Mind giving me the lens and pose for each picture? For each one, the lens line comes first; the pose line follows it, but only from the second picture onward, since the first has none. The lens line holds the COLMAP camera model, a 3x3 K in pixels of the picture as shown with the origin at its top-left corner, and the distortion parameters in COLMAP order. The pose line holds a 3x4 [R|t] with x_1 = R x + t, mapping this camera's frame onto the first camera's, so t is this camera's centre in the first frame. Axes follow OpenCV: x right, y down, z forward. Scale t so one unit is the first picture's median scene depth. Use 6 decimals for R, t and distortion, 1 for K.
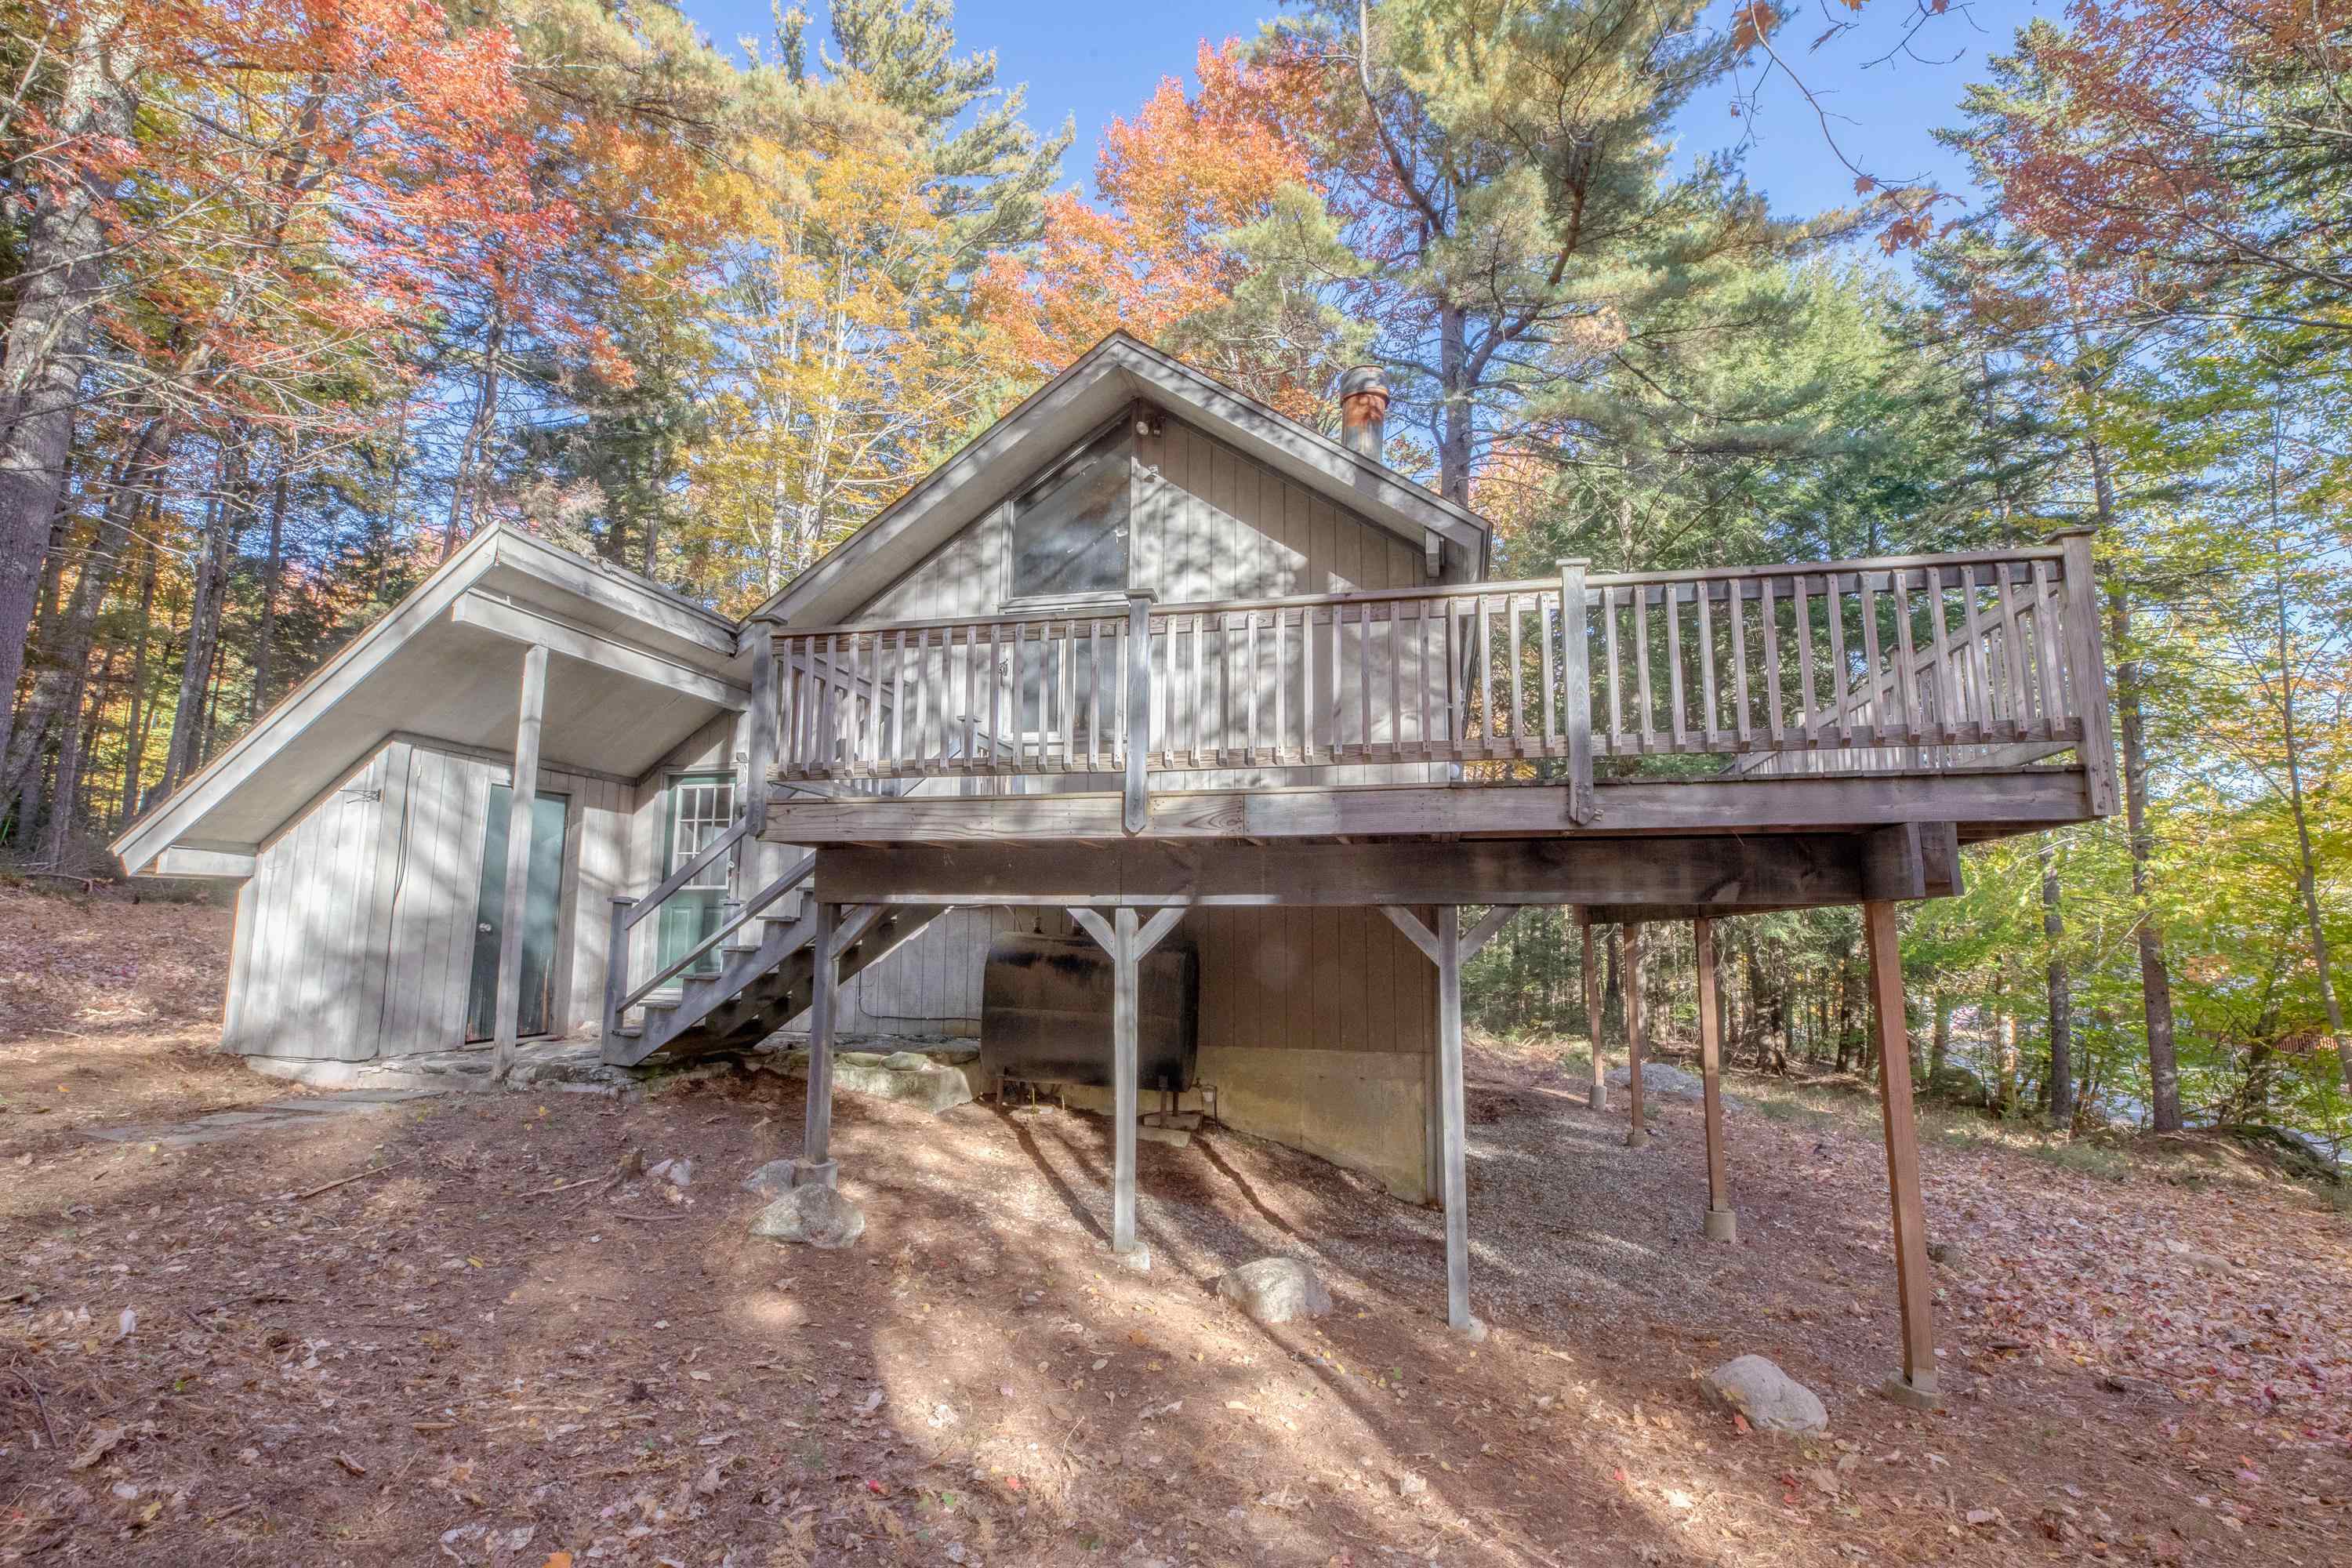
lens RADIAL K [[1114.4, 0, 1182.1], [0, 1114.4, 779.6], [0, 0, 1]] dist [-0.038265, 0.010386]
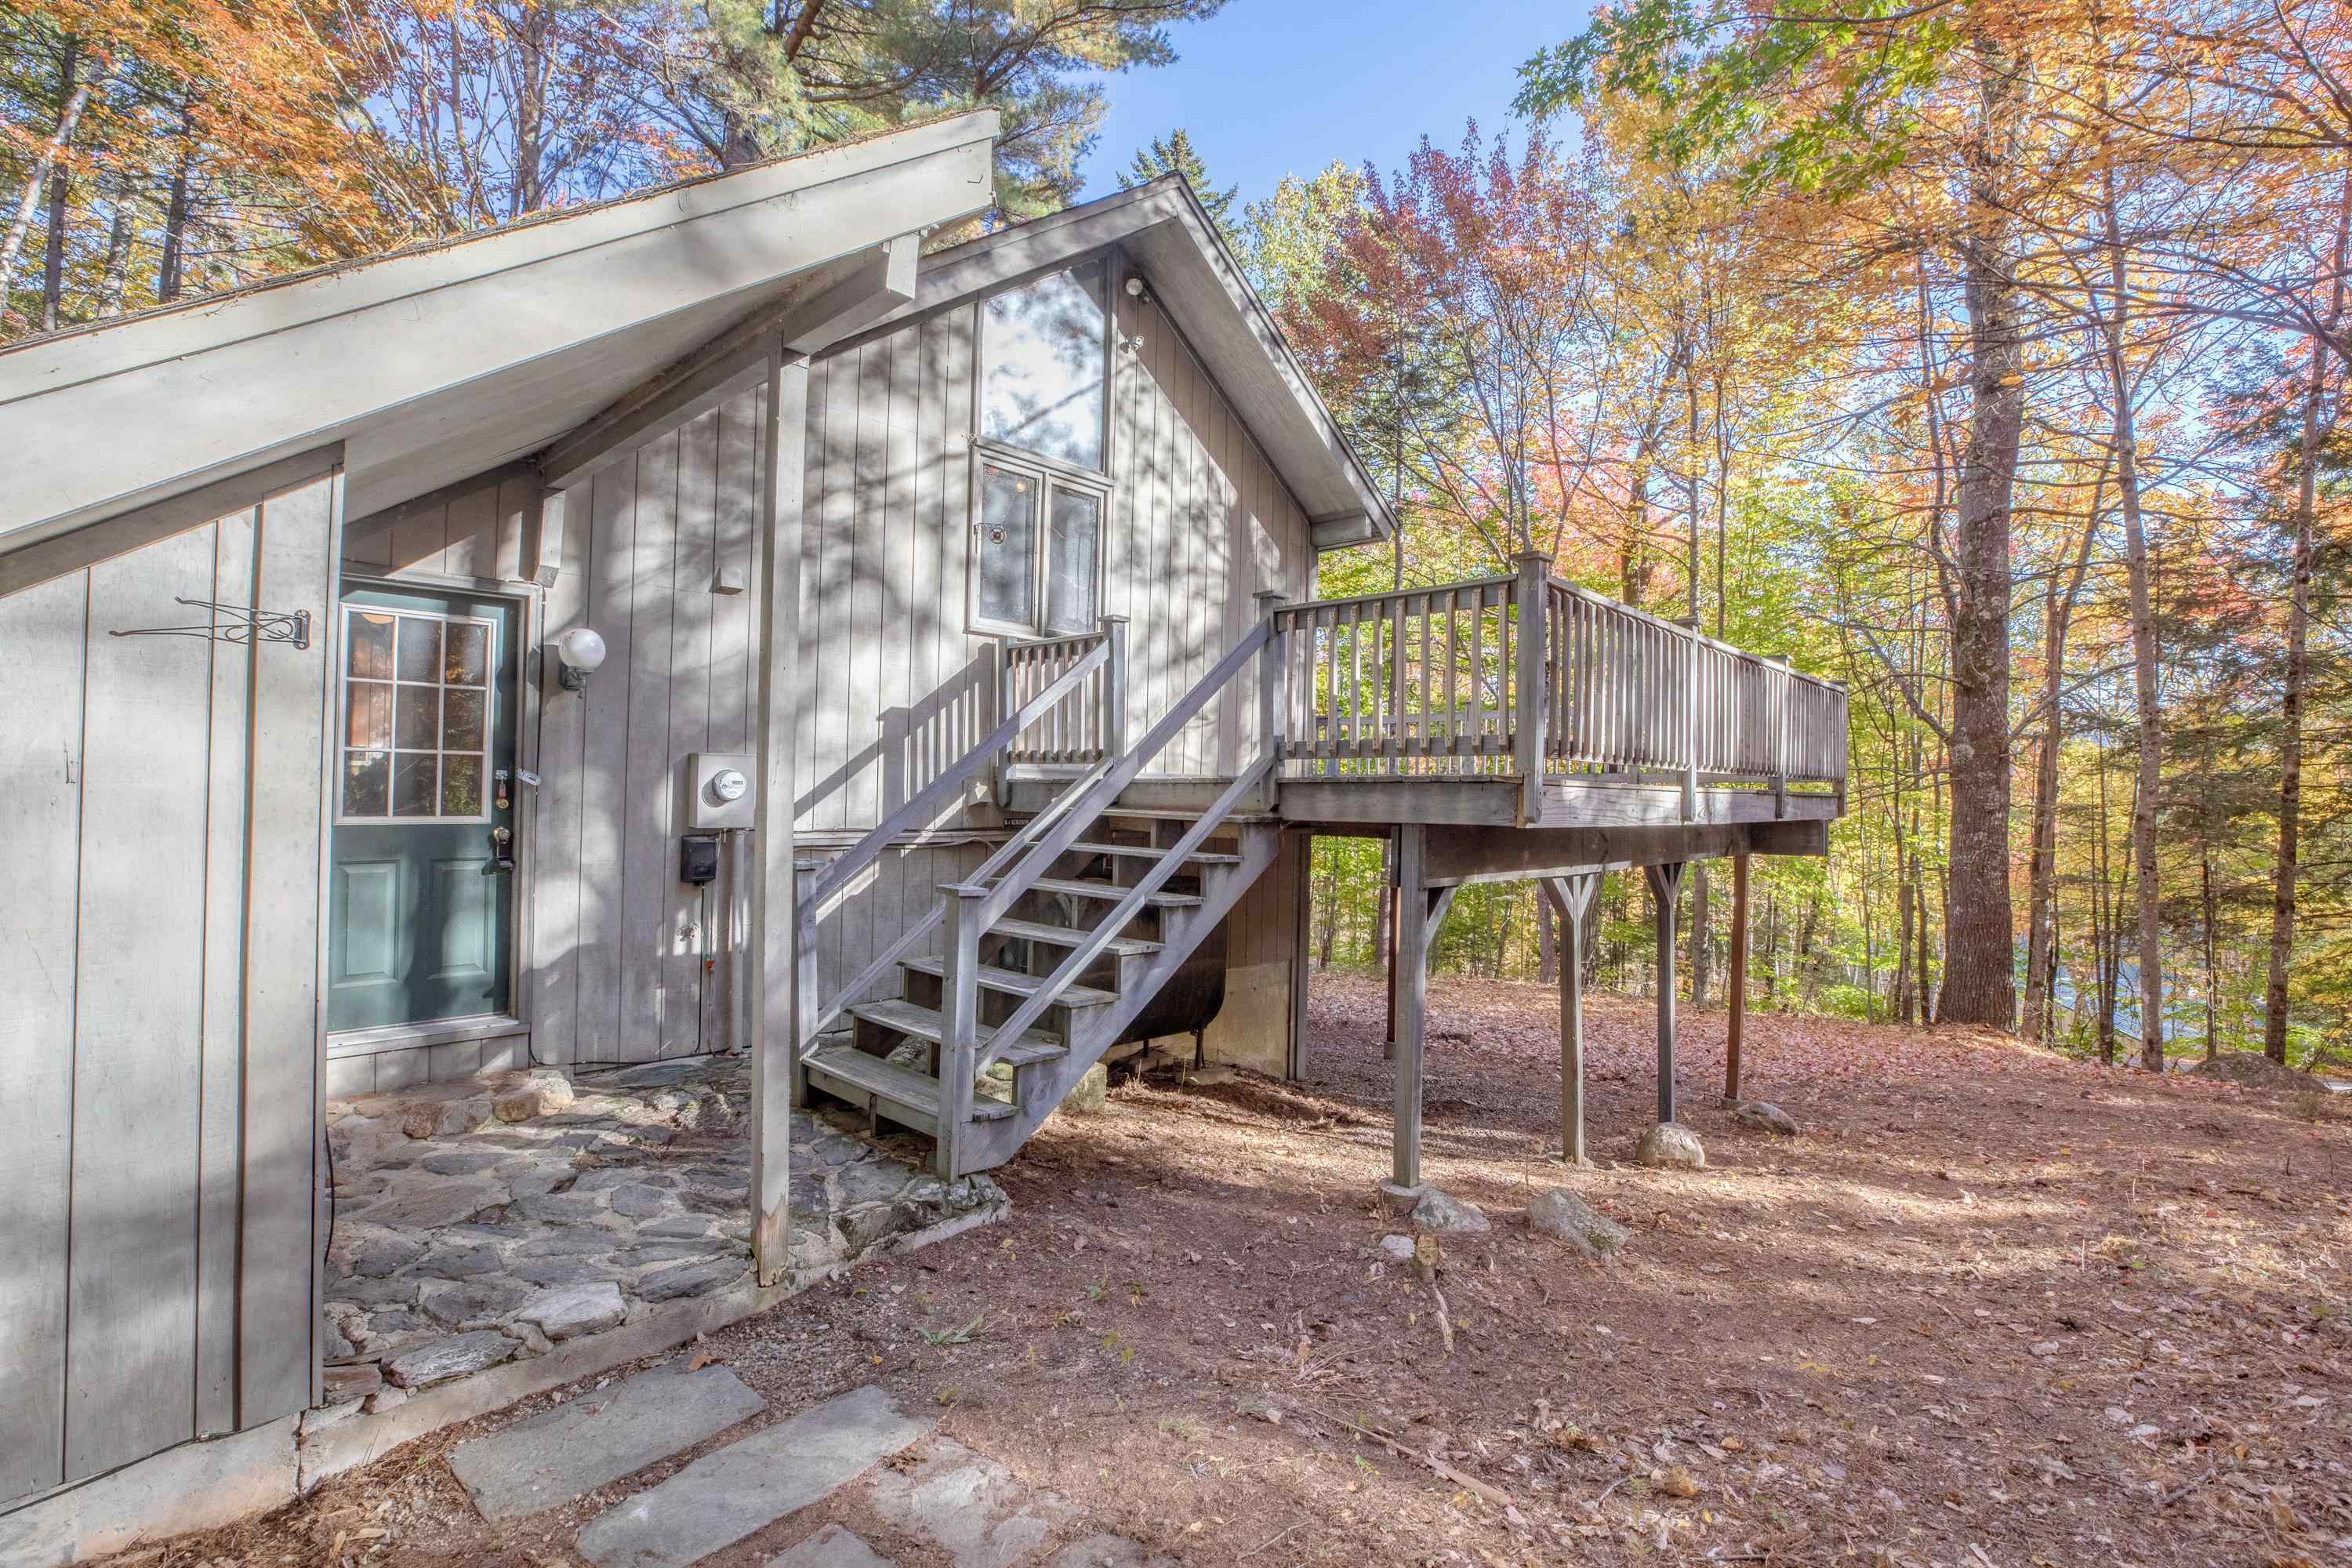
lens RADIAL K [[1057.0, 0, 1183.6], [0, 1057.0, 790.9], [0, 0, 1]] dist [0.015166, -0.000064]
pose [[0.500808, -0.003146, 0.865553, -0.827541], [-0.132899, 0.987856, 0.080486, -0.003642], [-0.855295, -0.155340, 0.494308, 0.568382]]
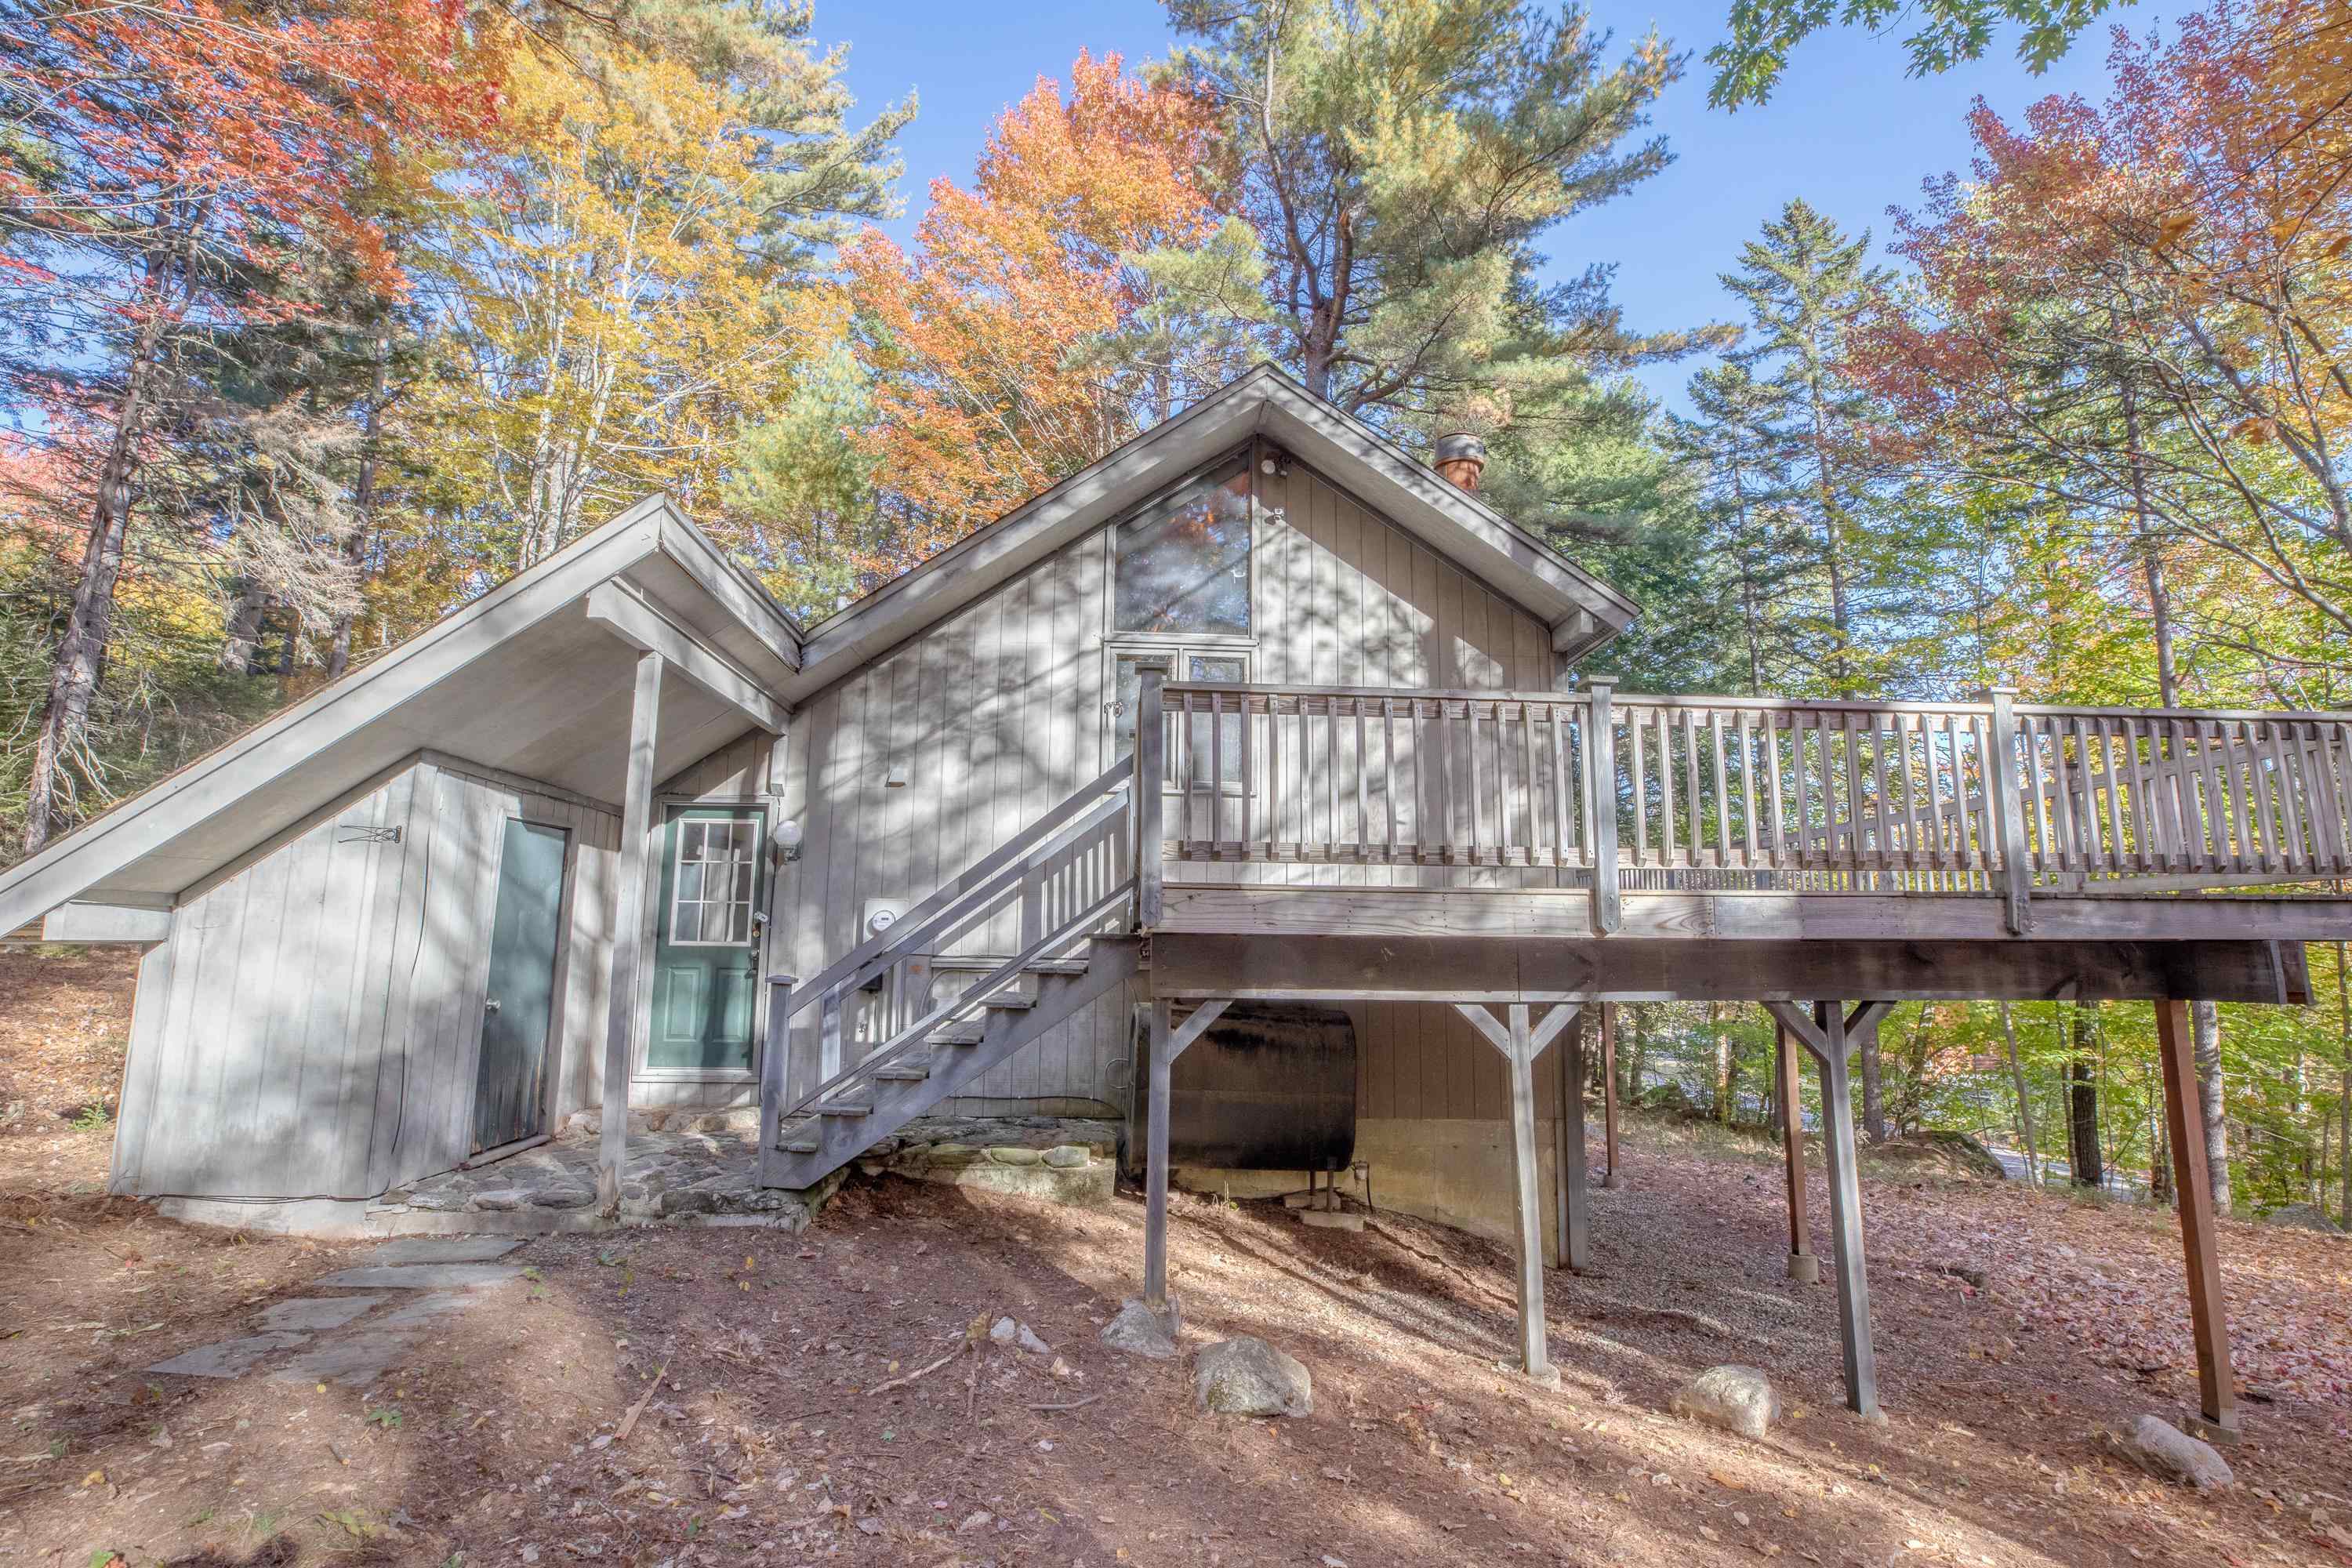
lens RADIAL K [[1114.4, 0, 1189.3], [0, 1114.4, 782.5], [0, 0, 1]] dist [-0.038265, 0.010386]
pose [[0.954844, 0.047880, 0.293224, -0.416838], [-0.044927, 0.998849, -0.016802, -0.031124], [-0.293691, 0.002869, 0.955896, 0.125892]]
